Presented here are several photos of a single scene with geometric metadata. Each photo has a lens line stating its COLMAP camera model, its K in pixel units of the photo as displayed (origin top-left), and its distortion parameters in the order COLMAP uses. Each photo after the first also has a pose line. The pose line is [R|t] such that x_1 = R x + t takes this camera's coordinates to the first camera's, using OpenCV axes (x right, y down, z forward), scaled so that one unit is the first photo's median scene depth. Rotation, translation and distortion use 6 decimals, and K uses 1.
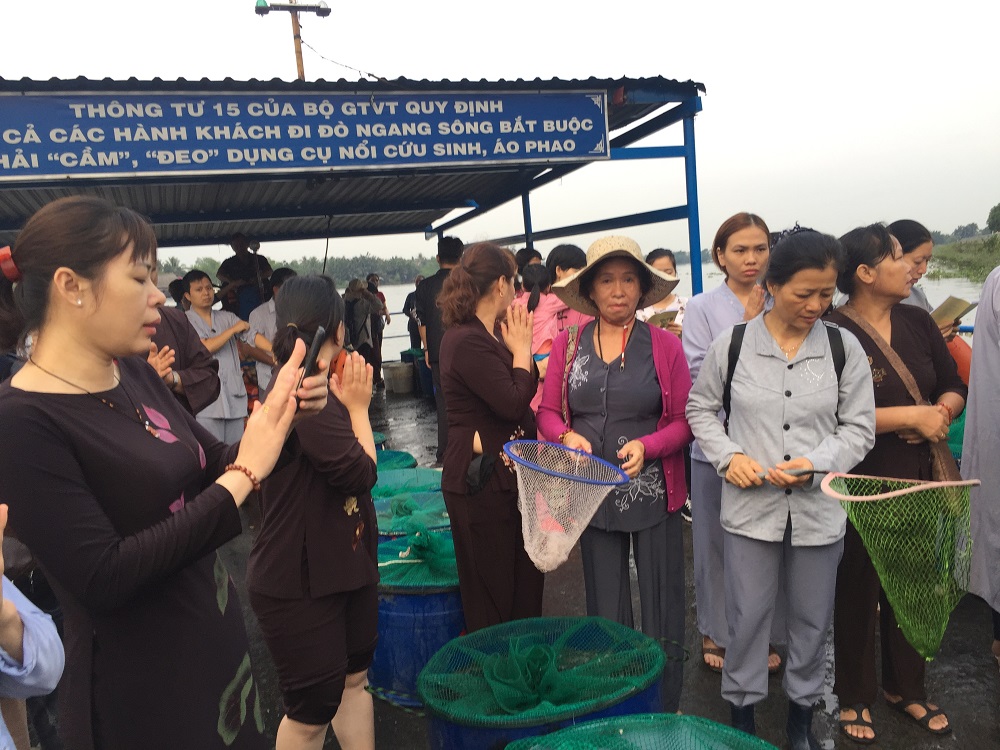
lens RADIAL K [[837.9, 0, 505.2], [0, 837.9, 370.5], [0, 0, 1]] dist [0.046446, 0.006695]
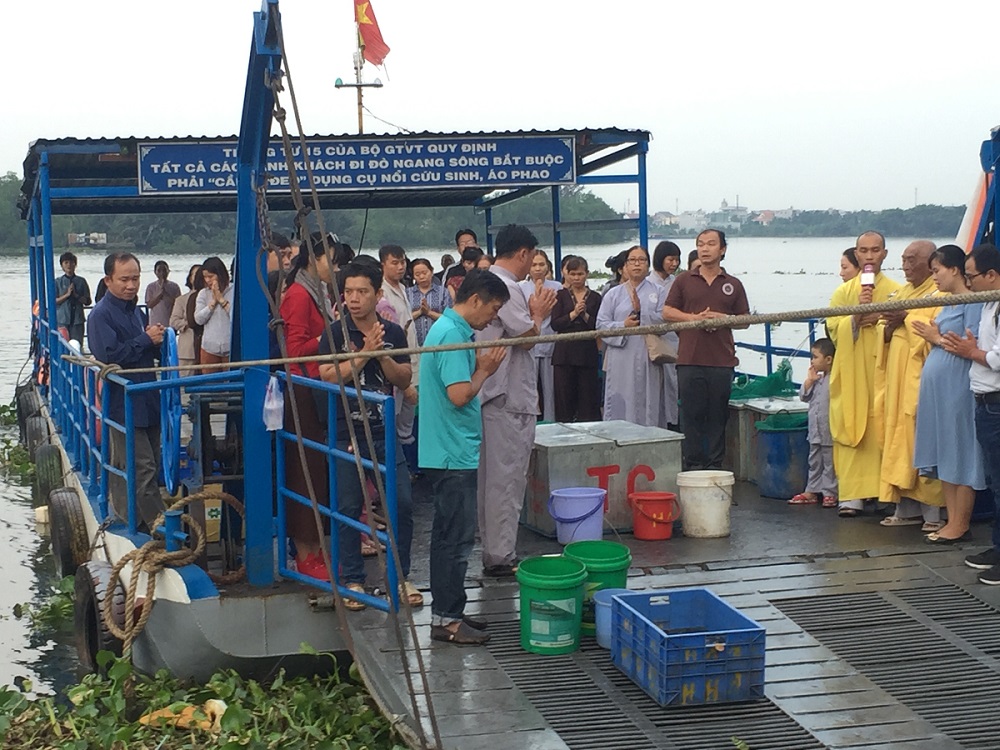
lens RADIAL K [[2007.1, 0, 499.4], [0, 2007.1, 375.8], [0, 0, 1]] dist [0.052342, 0.000000]
pose [[0.990707, 0.058460, -0.122809, 0.467118], [-0.064411, 0.996906, -0.045060, 0.238102], [0.119795, 0.052552, 0.991407, -2.482008]]
